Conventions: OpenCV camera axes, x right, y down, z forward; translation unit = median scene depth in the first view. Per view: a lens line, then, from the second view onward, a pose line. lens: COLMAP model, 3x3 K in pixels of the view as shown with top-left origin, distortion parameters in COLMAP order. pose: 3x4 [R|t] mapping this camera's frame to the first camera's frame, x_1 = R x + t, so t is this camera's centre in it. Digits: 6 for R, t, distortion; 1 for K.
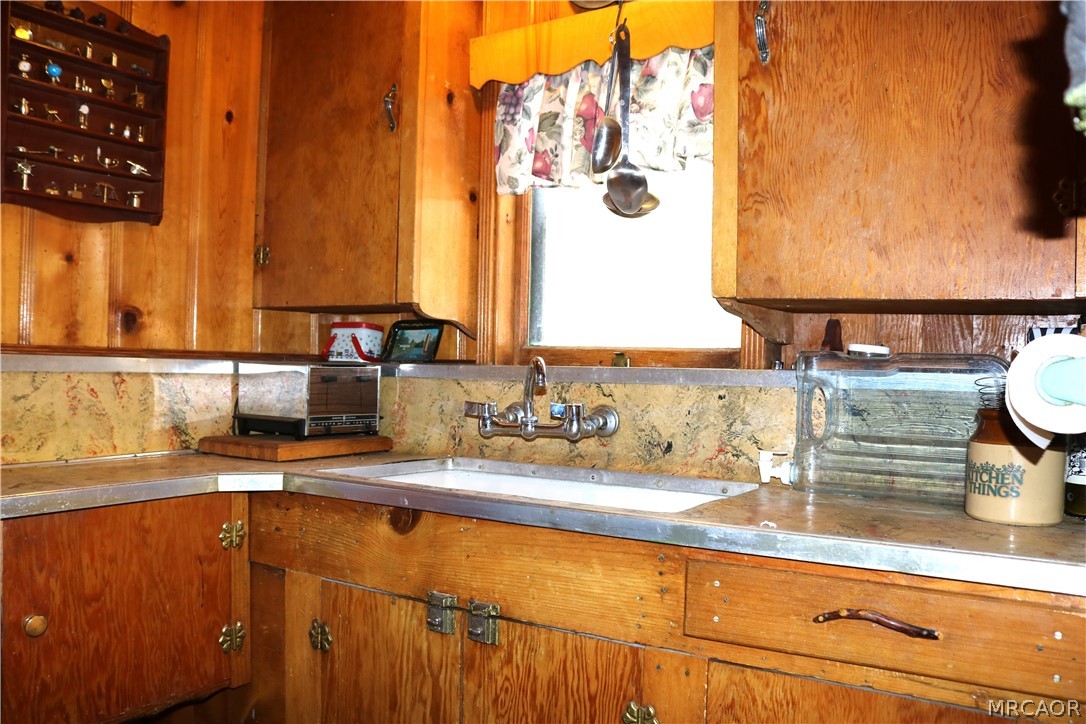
lens RADIAL K [[912.9, 0, 545.4], [0, 912.9, 361.1], [0, 0, 1]] dist [-0.152156, 0.117246]
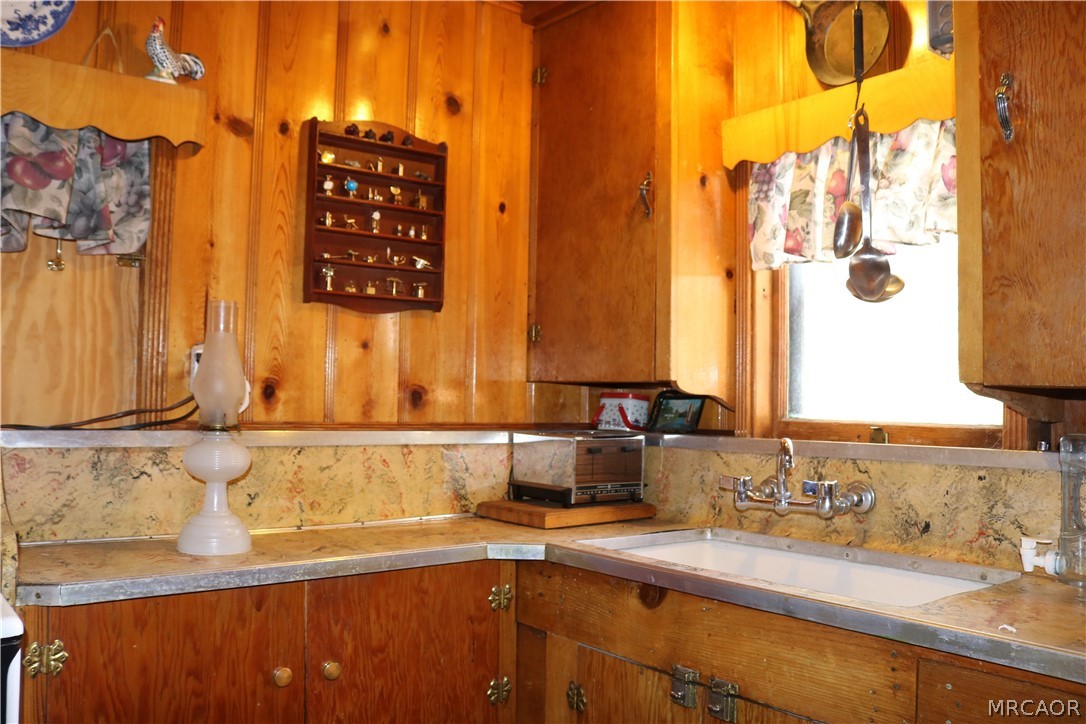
lens RADIAL K [[909.0, 0, 536.1], [0, 909.0, 366.1], [0, 0, 1]] dist [-0.150278, 0.115189]
pose [[0.946303, -0.015713, -0.322897, 0.050705], [0.002383, 0.999130, -0.041638, -0.041831], [0.323271, 0.038633, 0.945518, -0.040794]]
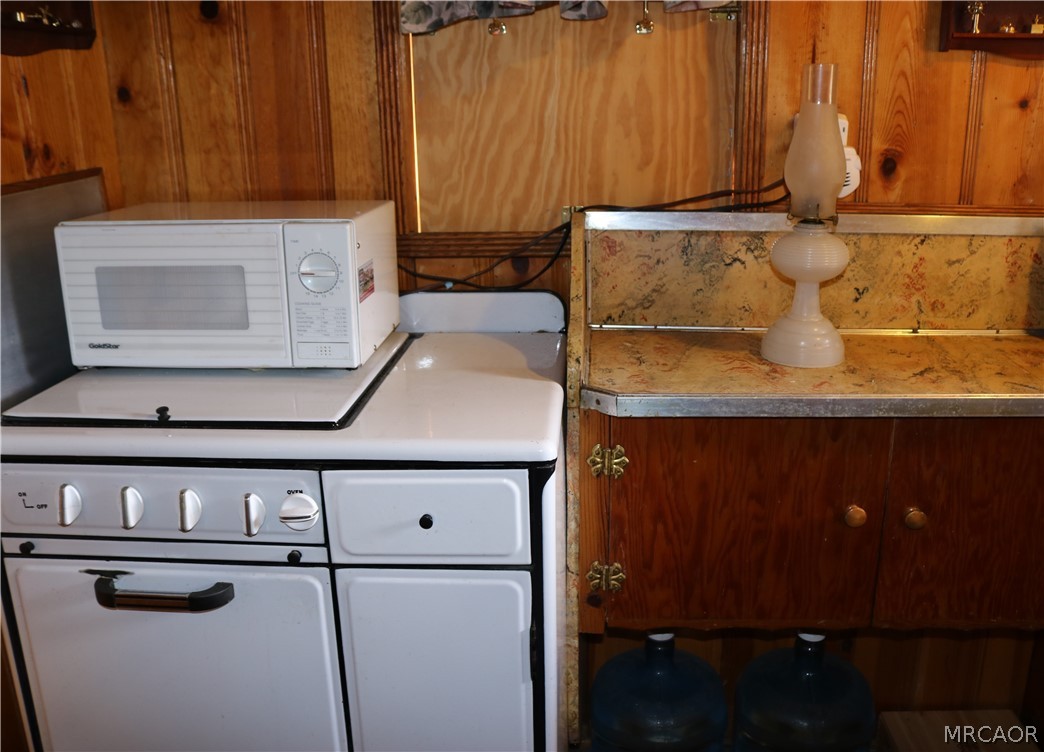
lens RADIAL K [[942.3, 0, 533.4], [0, 942.3, 394.0], [0, 0, 1]] dist [-0.132311, 0.062106]
pose [[0.495941, 0.235883, -0.835705, 0.033089], [0.020628, 0.958926, 0.282904, -0.107534], [0.868111, -0.157543, 0.470705, 0.116763]]
